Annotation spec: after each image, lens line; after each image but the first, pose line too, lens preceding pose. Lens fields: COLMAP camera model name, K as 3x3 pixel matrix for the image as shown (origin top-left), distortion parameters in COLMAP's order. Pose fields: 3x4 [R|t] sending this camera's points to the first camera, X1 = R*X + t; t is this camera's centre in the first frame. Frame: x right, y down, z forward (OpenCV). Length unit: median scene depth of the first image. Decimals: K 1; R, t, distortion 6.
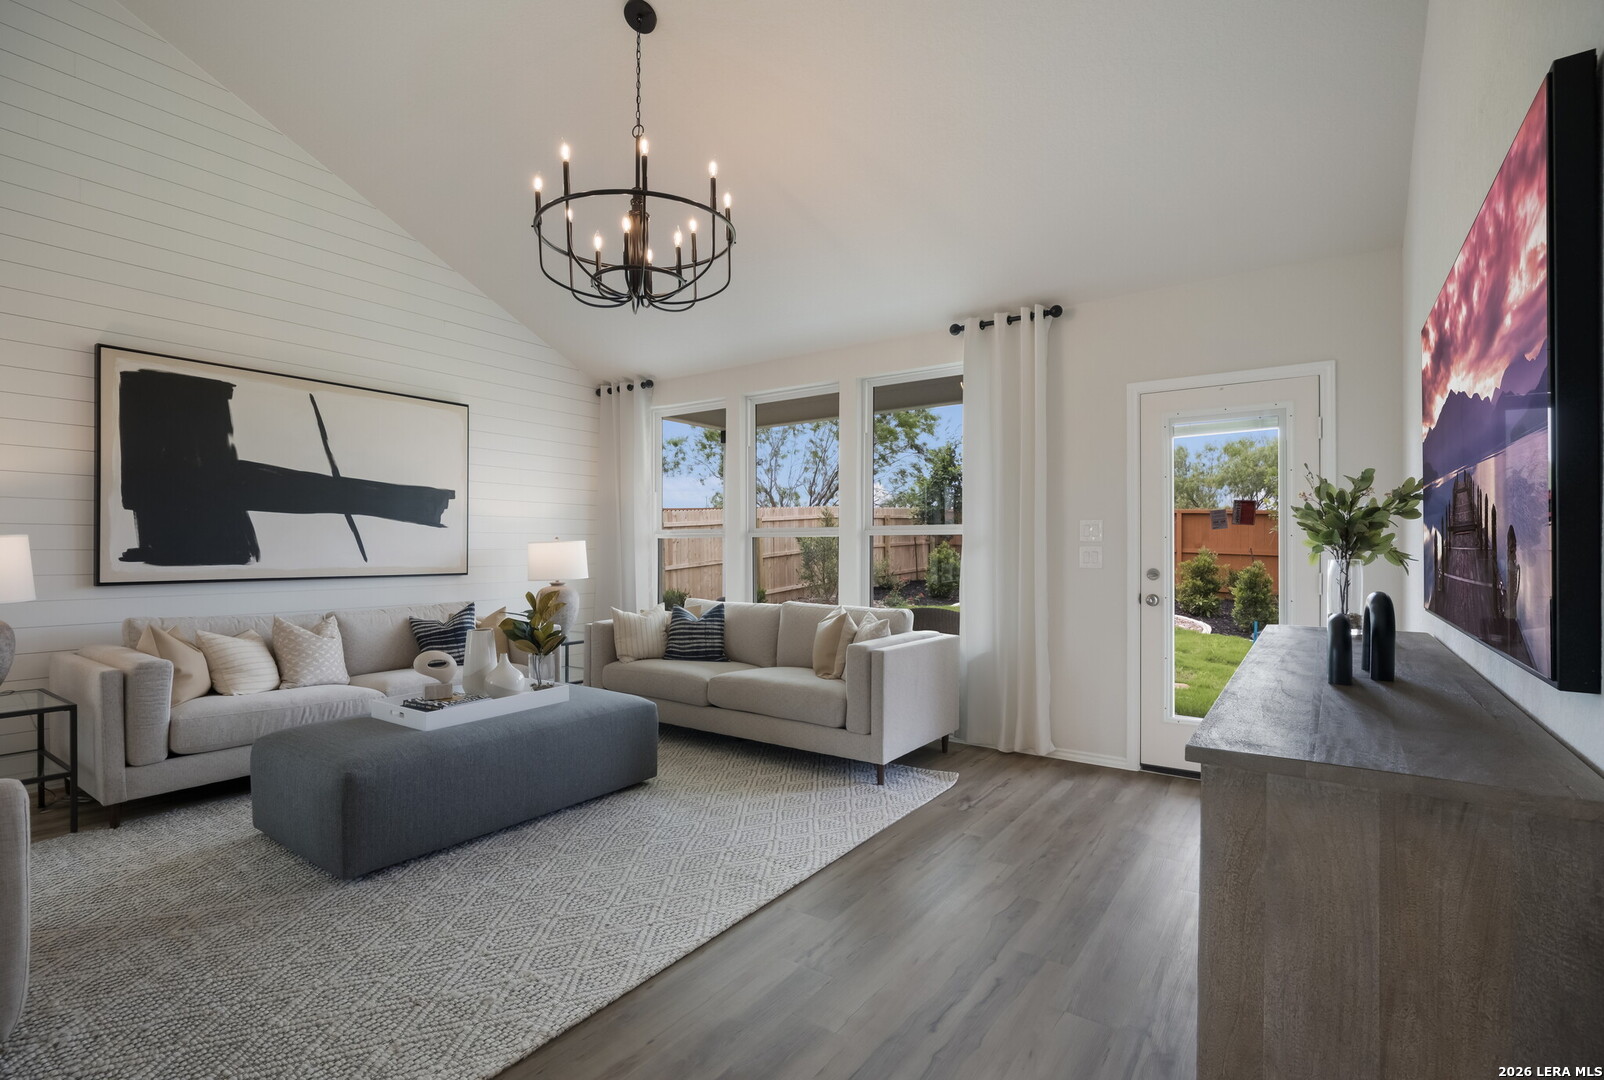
lens RADIAL K [[744.8, 0, 794.9], [0, 744.8, 550.5], [0, 0, 1]] dist [-0.006310, -0.001561]
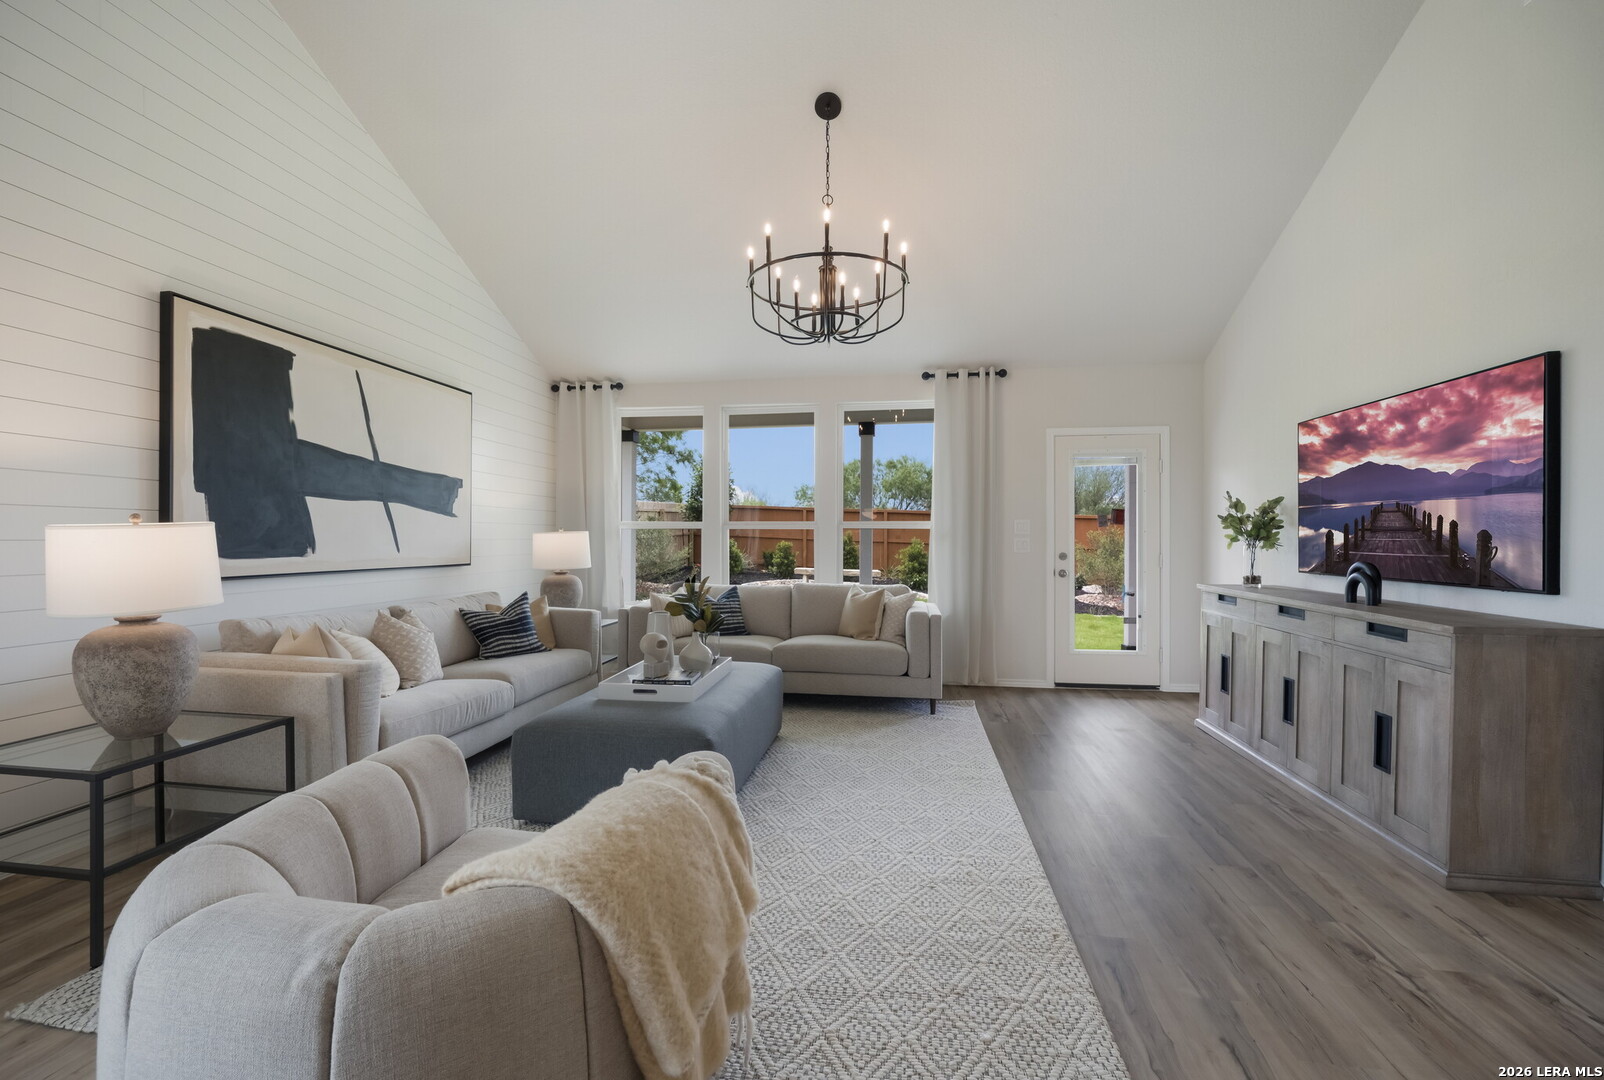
lens RADIAL K [[670.4, 0, 792.1], [0, 670.4, 545.7], [0, 0, 1]] dist [-0.014157, -0.000710]
pose [[0.898041, -0.003683, 0.439896, -0.573160], [0.000410, 0.999972, 0.007535, 0.000096], [-0.439911, -0.006586, 0.898017, 0.023336]]
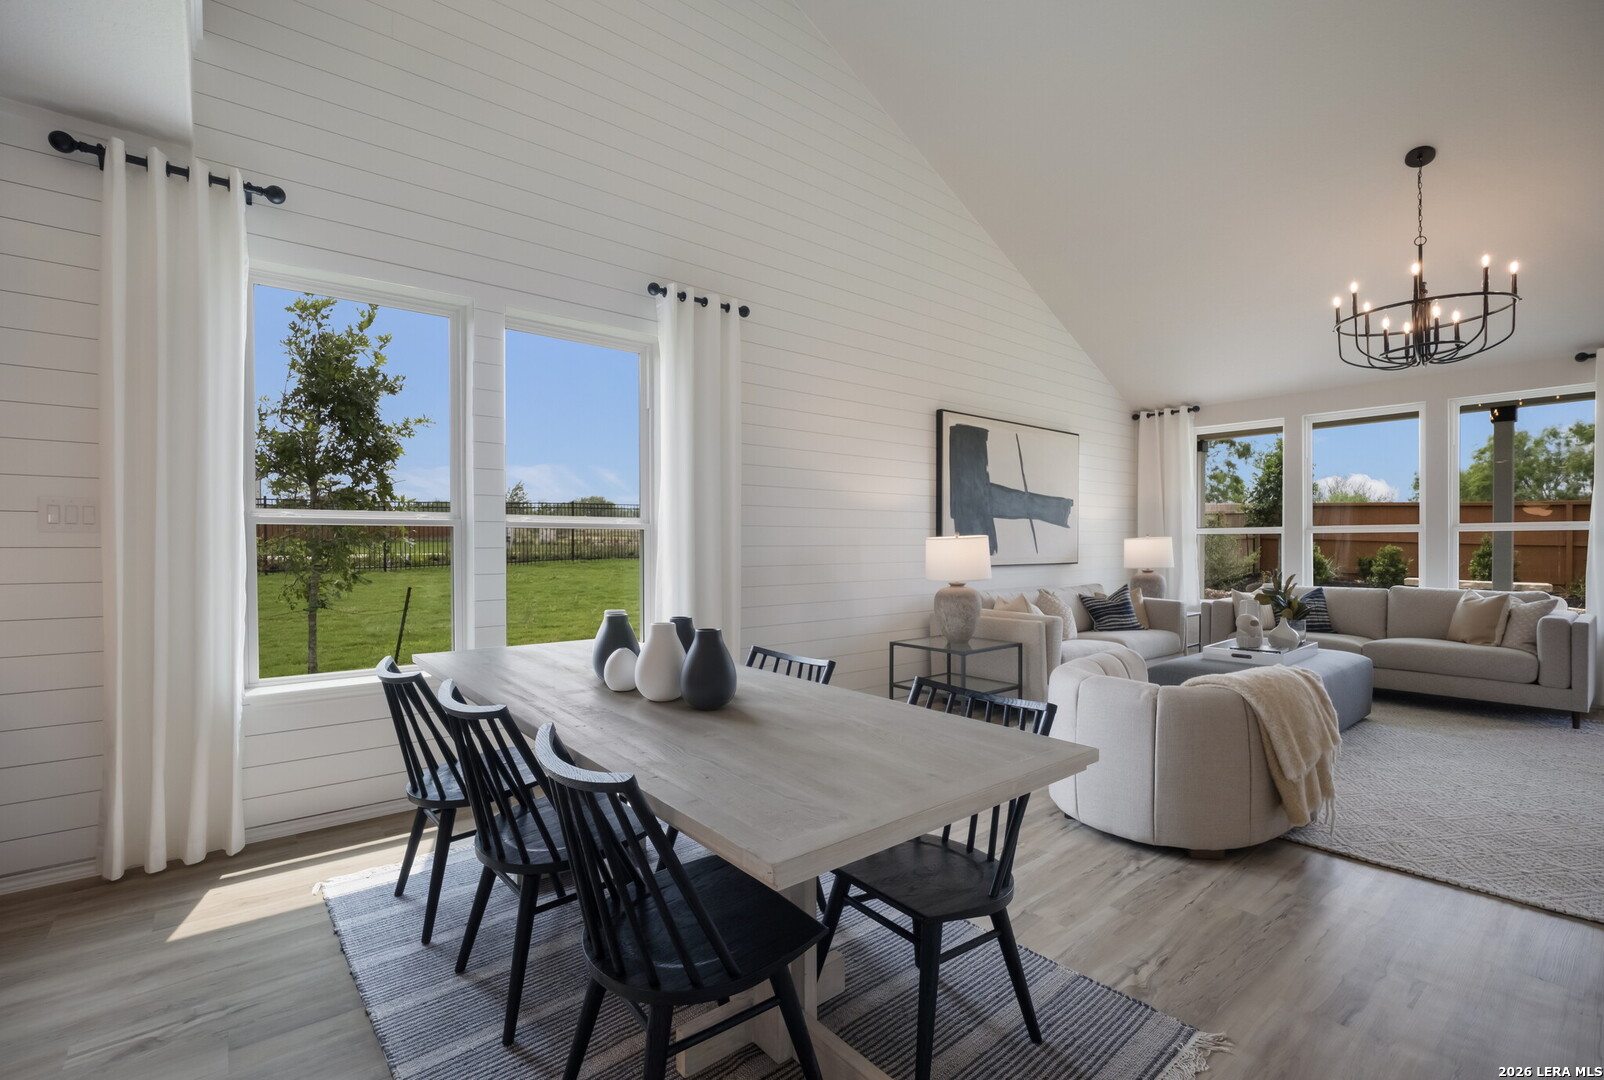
lens RADIAL K [[712.2, 0, 797.4], [0, 712.2, 549.9], [0, 0, 1]] dist [-0.021550, 0.002202]
pose [[0.965484, -0.001984, -0.260456, -0.757813], [0.003201, 0.999986, 0.004250, 0.001794], [0.260444, -0.004937, 0.965476, -0.428135]]
